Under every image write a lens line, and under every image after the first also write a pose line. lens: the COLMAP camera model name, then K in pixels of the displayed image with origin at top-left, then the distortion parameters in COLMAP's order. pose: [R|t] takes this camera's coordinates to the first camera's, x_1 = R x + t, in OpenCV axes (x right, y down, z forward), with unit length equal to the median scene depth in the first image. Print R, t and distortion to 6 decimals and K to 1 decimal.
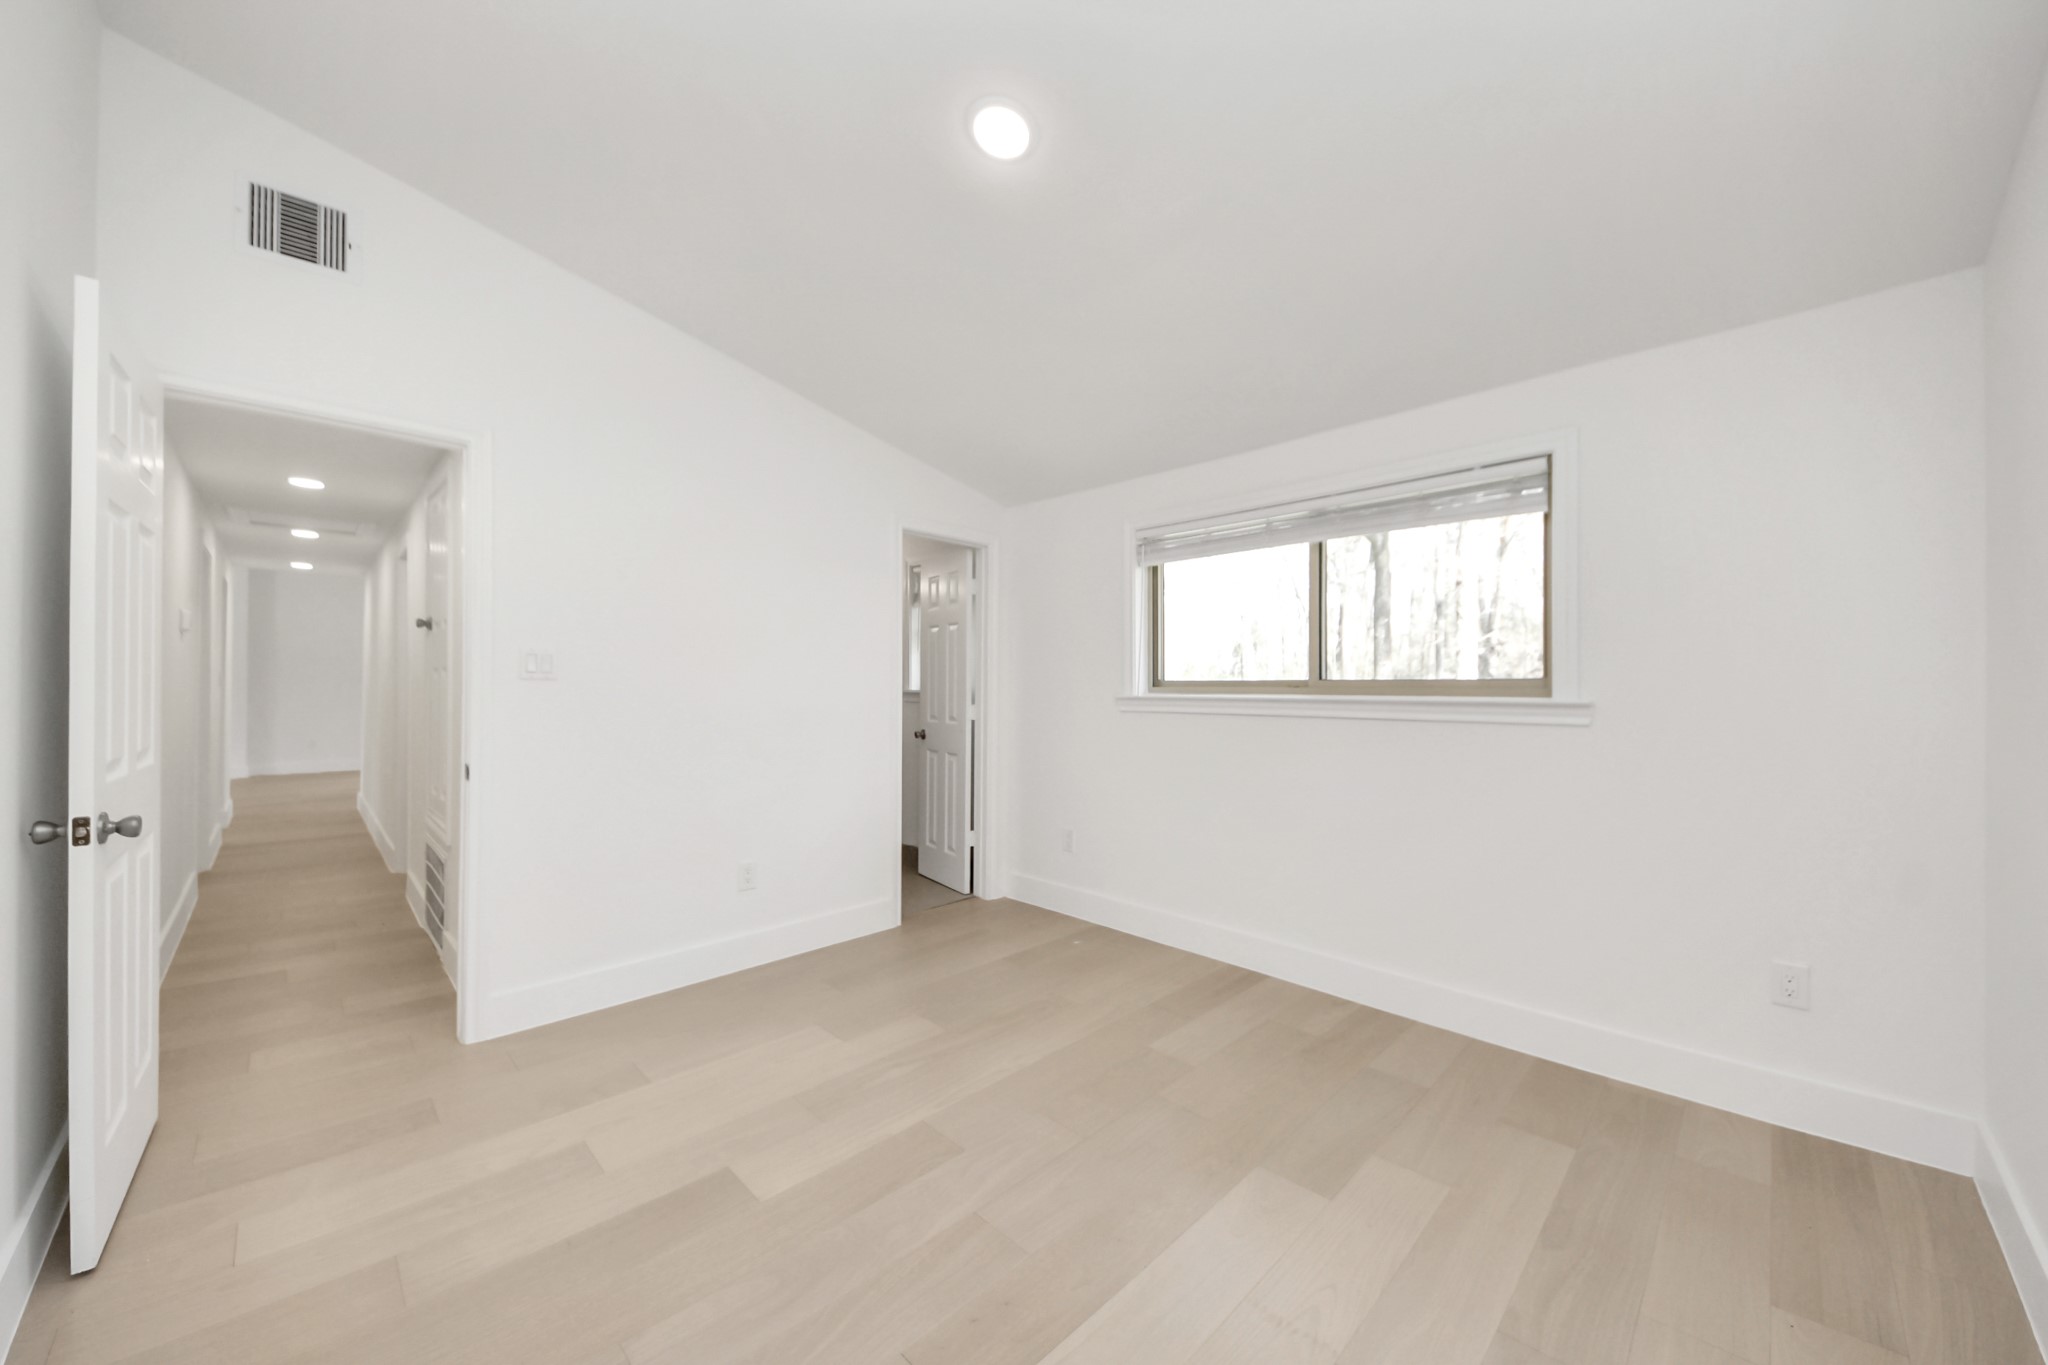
lens RADIAL K [[728.5, 0, 1018.4], [0, 728.5, 690.3], [0, 0, 1]] dist [-0.021467, -0.000146]
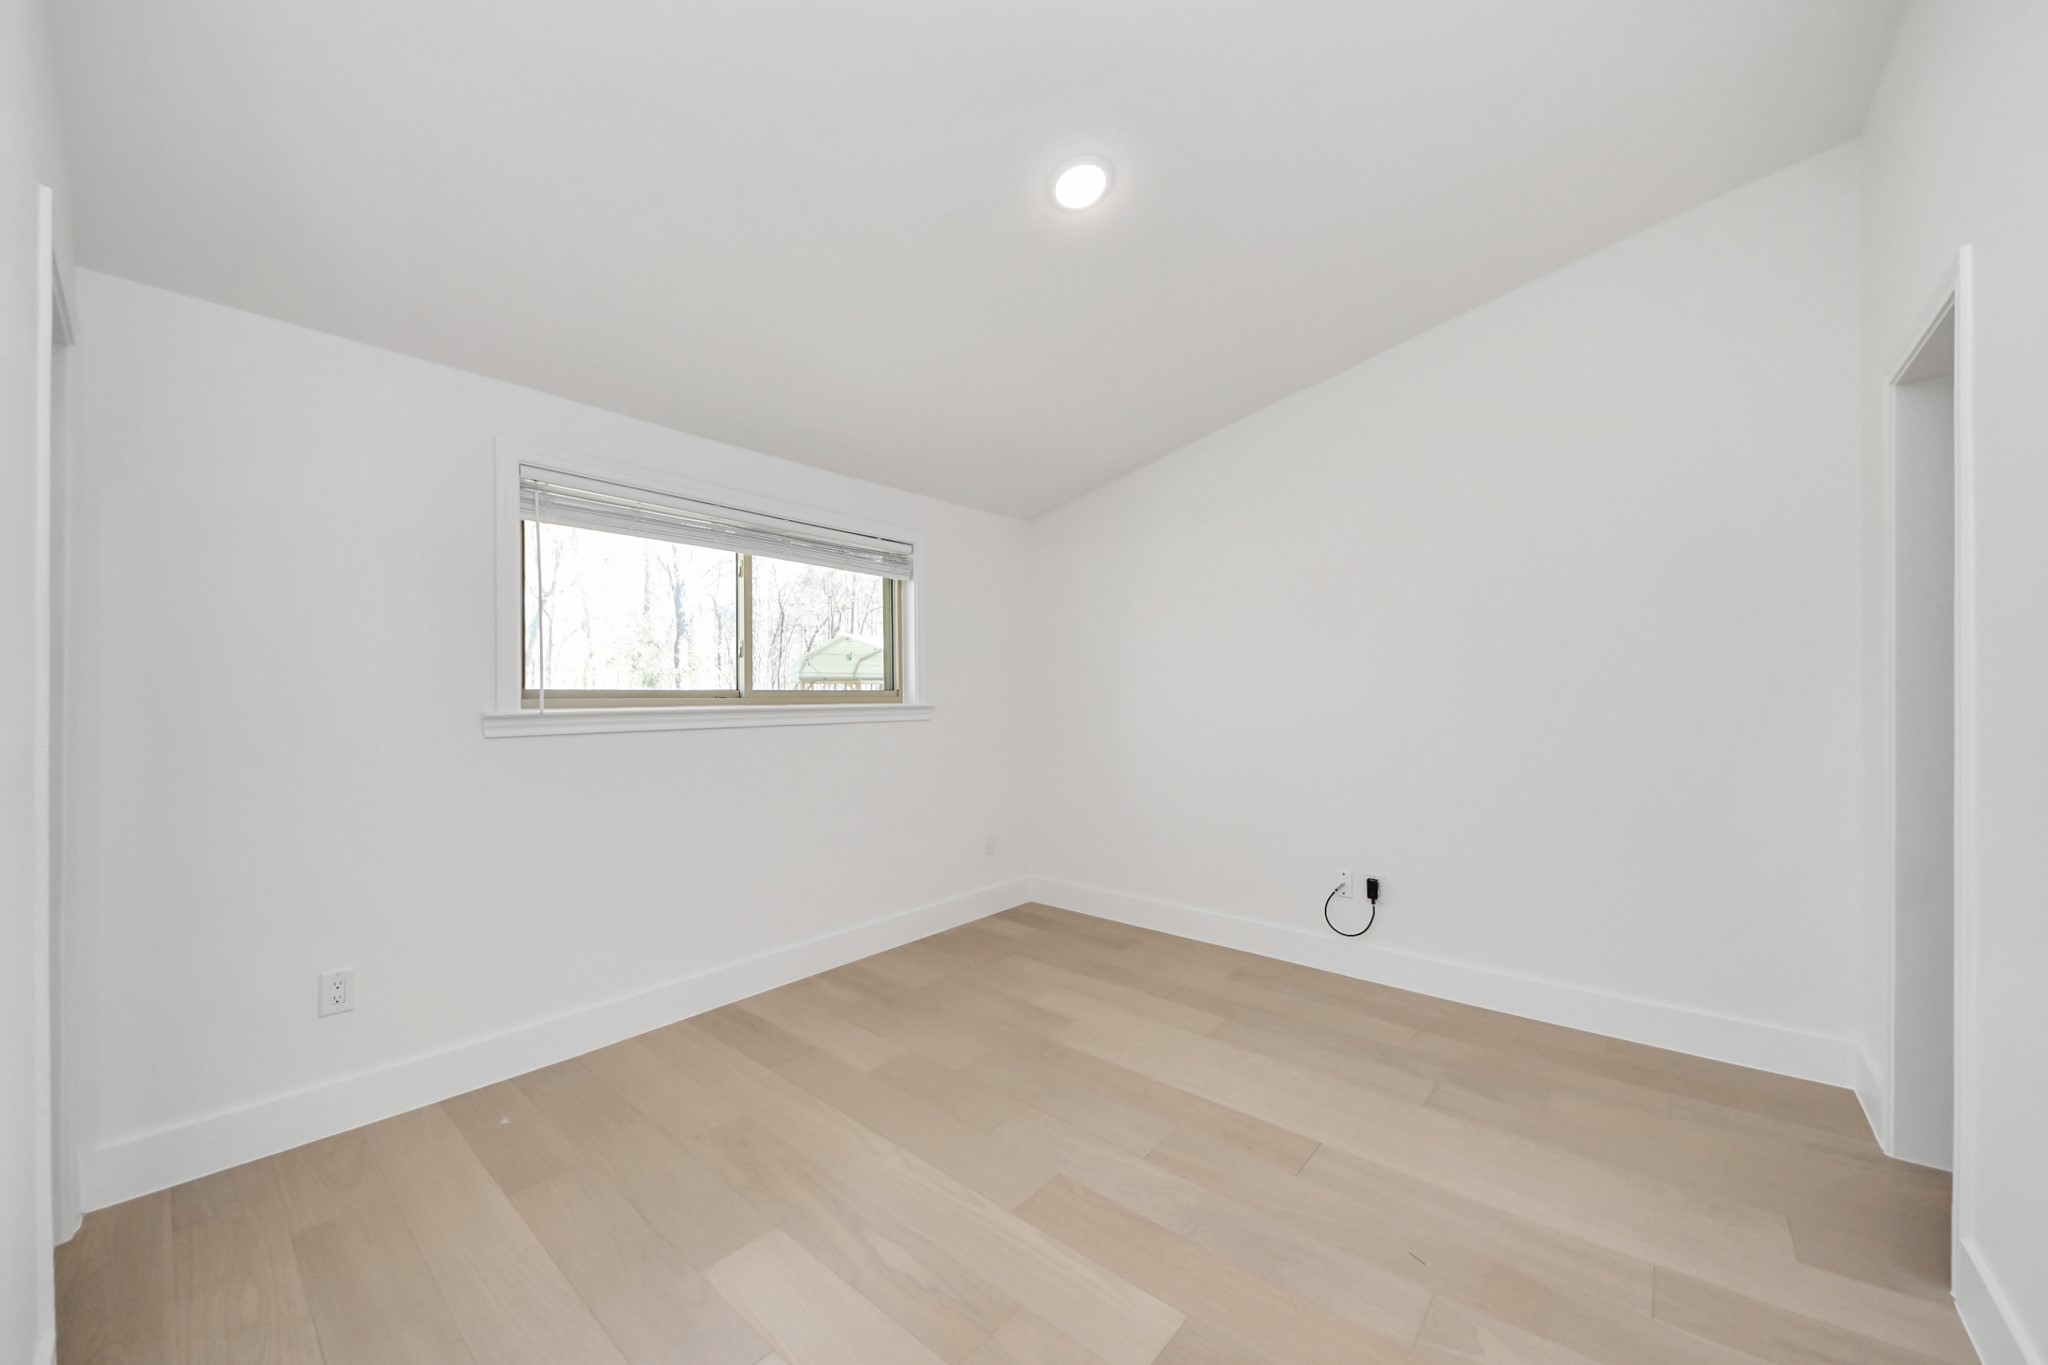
lens RADIAL K [[744.5, 0, 1040.4], [0, 744.5, 687.4], [0, 0, 1]] dist [0.001489, -0.000087]
pose [[-0.117625, 0.011156, 0.992995, -0.696474], [0.011605, 0.999884, -0.009858, -0.003472], [-0.992990, 0.010364, -0.117741, 0.739818]]
